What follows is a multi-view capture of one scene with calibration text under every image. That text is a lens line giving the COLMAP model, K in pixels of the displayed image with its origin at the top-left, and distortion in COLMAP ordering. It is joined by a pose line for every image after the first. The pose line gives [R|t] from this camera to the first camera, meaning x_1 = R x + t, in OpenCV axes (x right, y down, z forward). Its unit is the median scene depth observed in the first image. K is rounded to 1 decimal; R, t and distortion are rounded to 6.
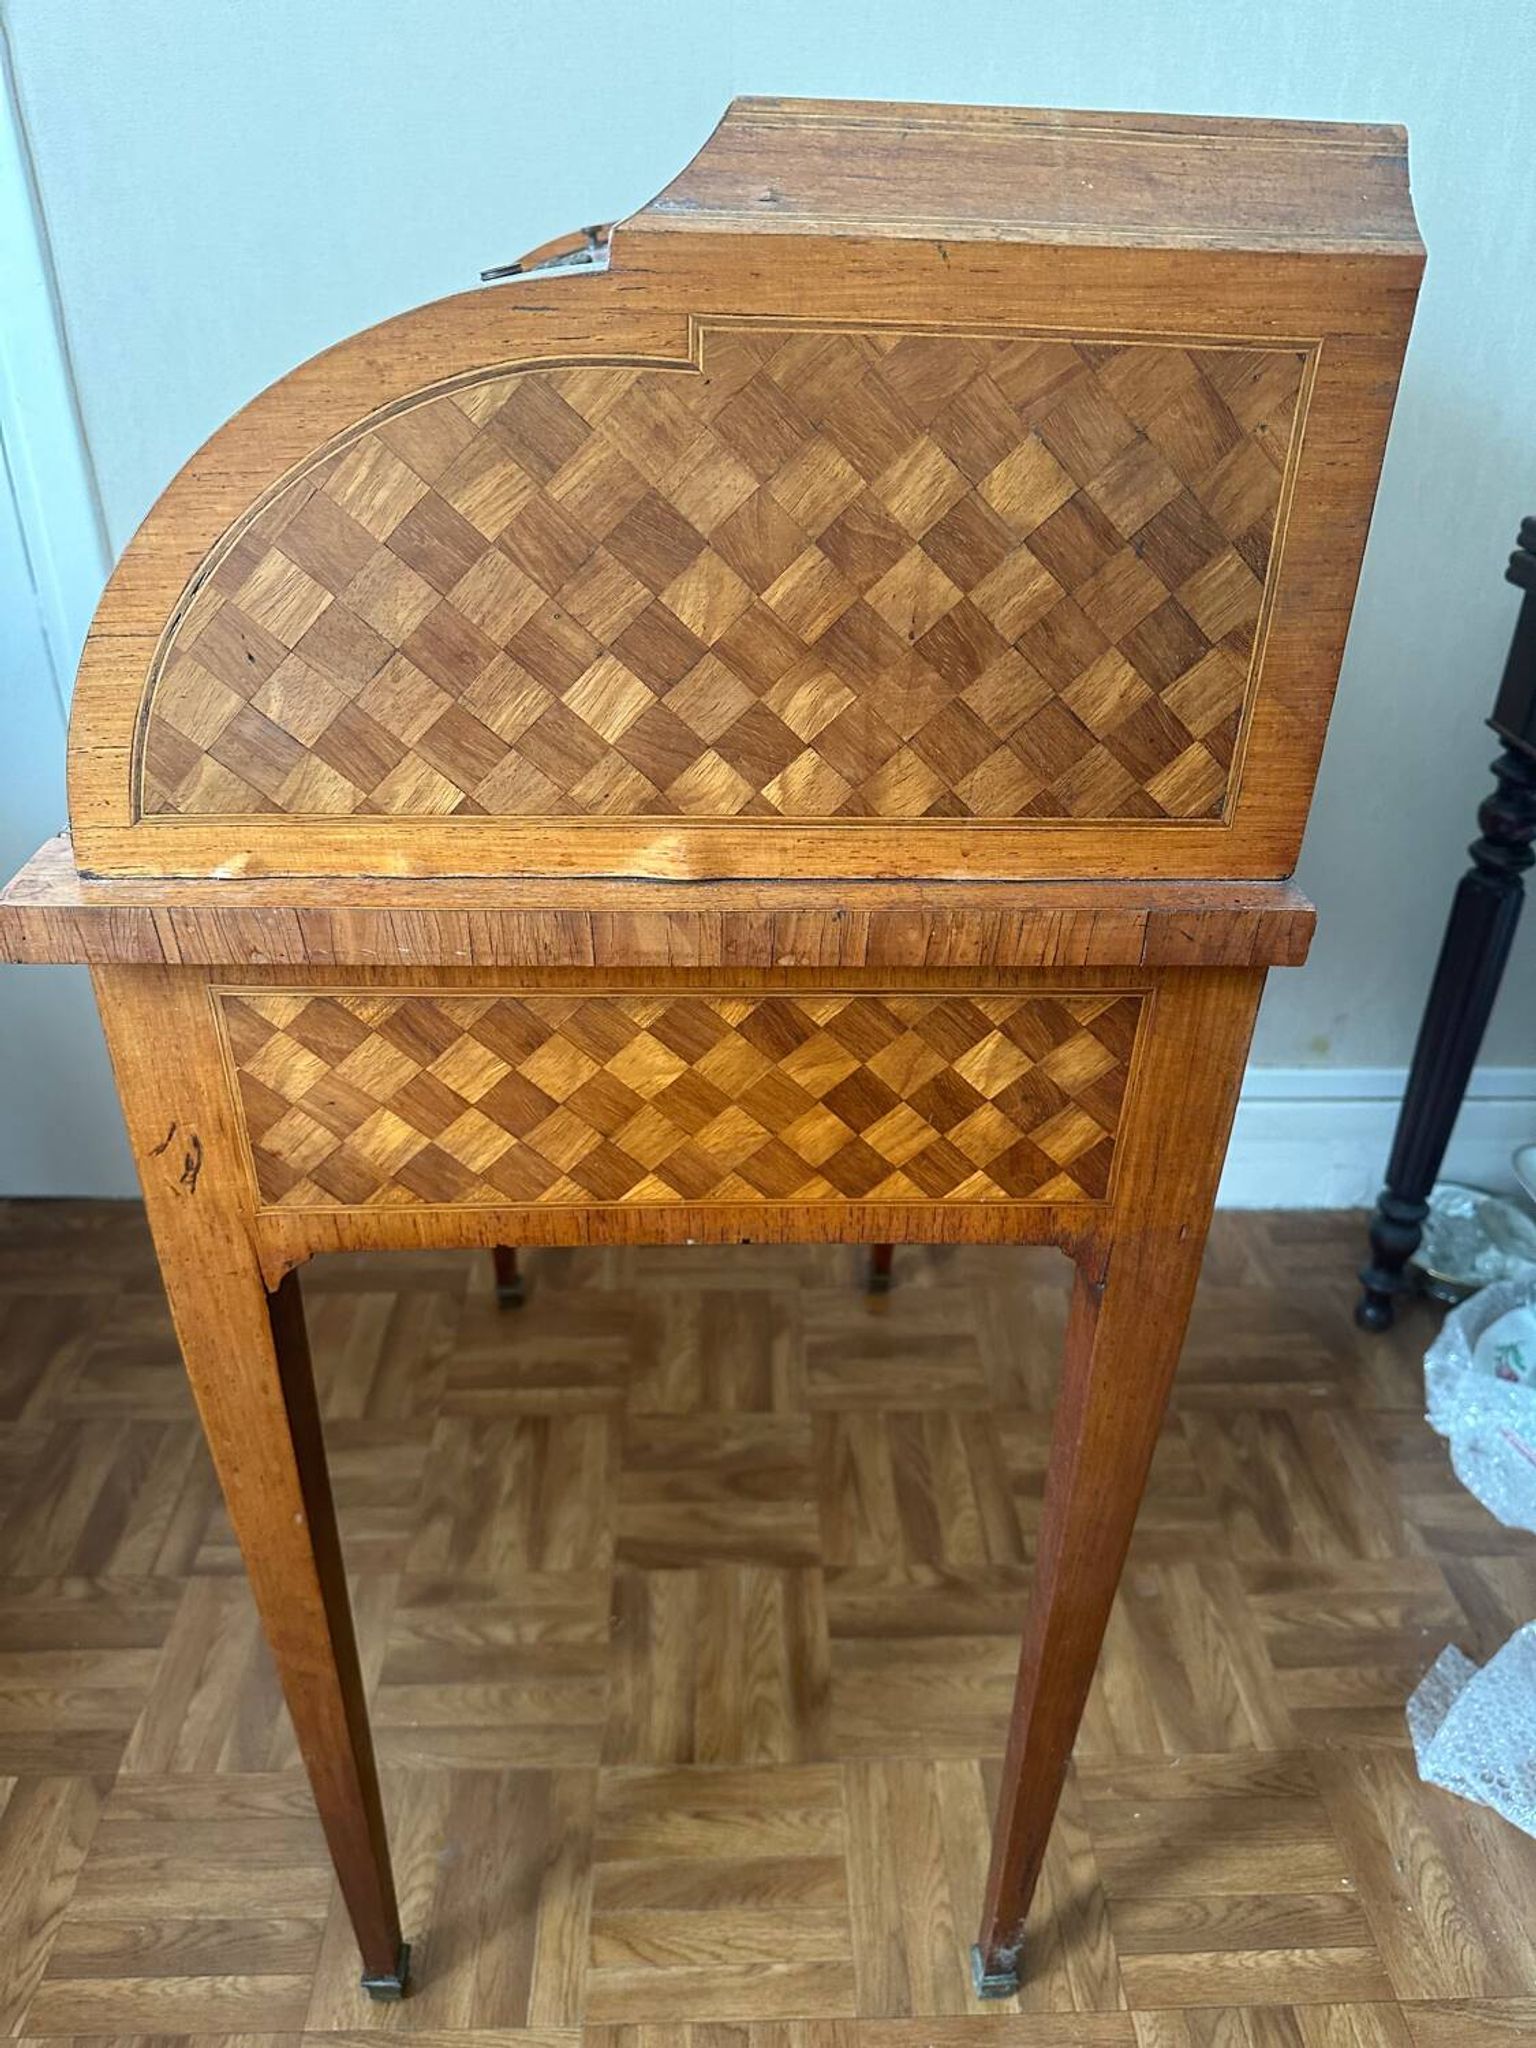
lens RADIAL K [[1476.1, 0, 779.5], [0, 1476.1, 1048.2], [0, 0, 1]] dist [0.056167, -0.110158]
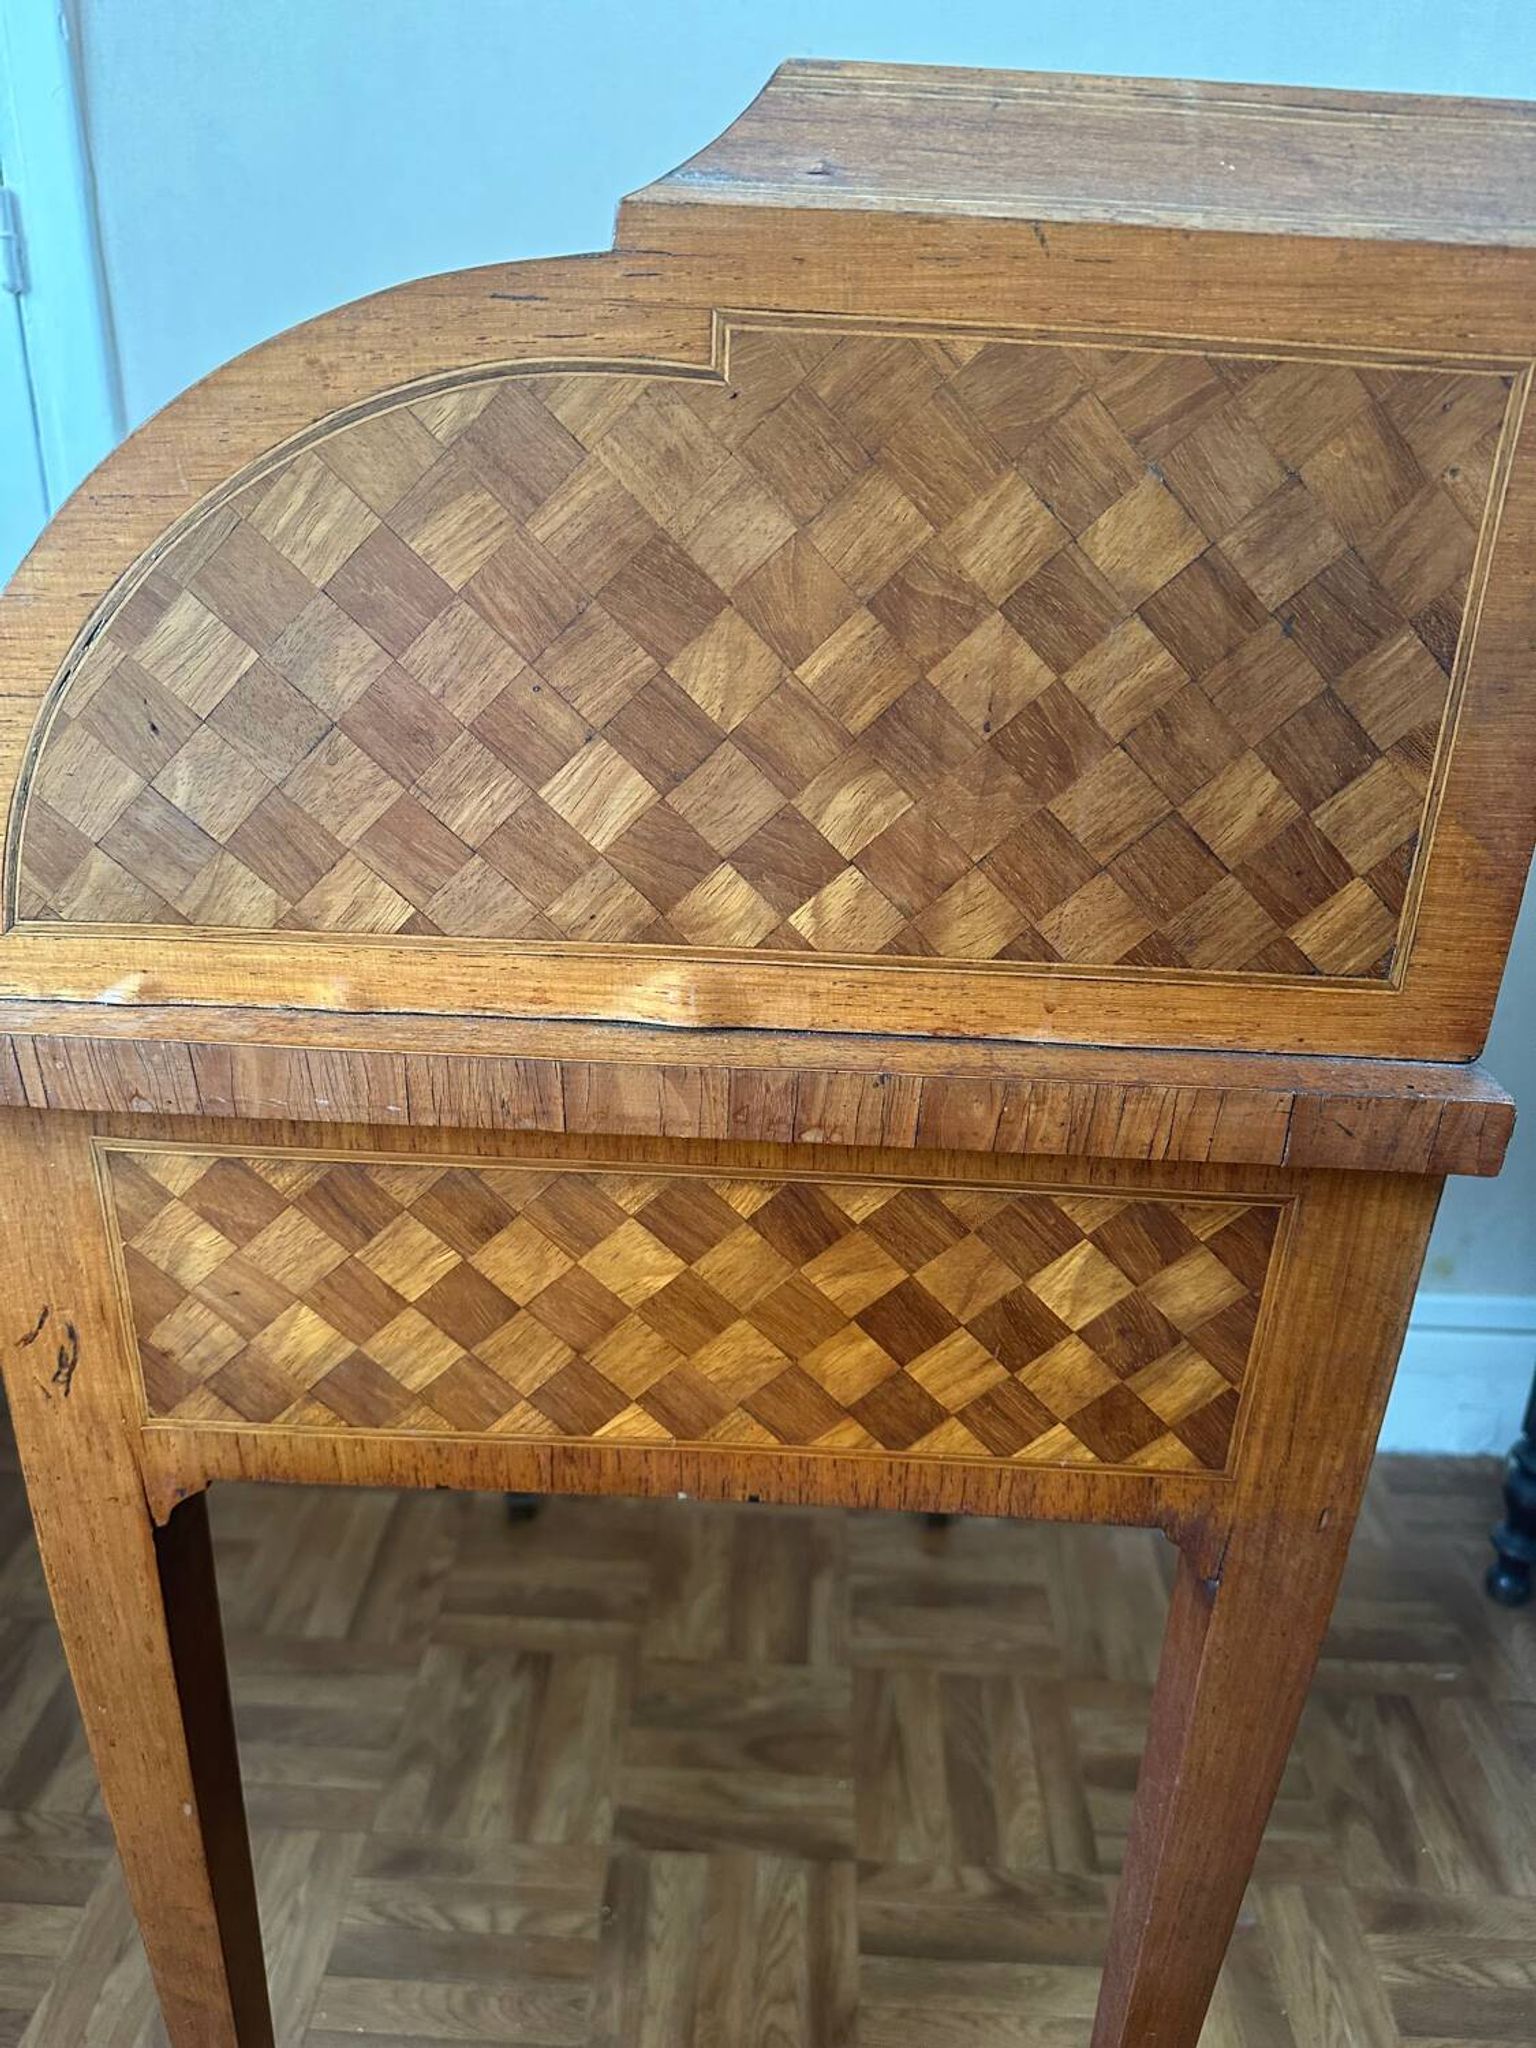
lens RADIAL K [[1492.4, 0, 763.7], [0, 1492.4, 1041.2], [0, 0, 1]] dist [0.012244, -0.034031]
pose [[0.997229, 0.040745, -0.062247, 0.026489], [-0.048408, 0.990718, -0.127018, -0.009278], [0.056494, 0.129680, 0.989945, 0.230972]]
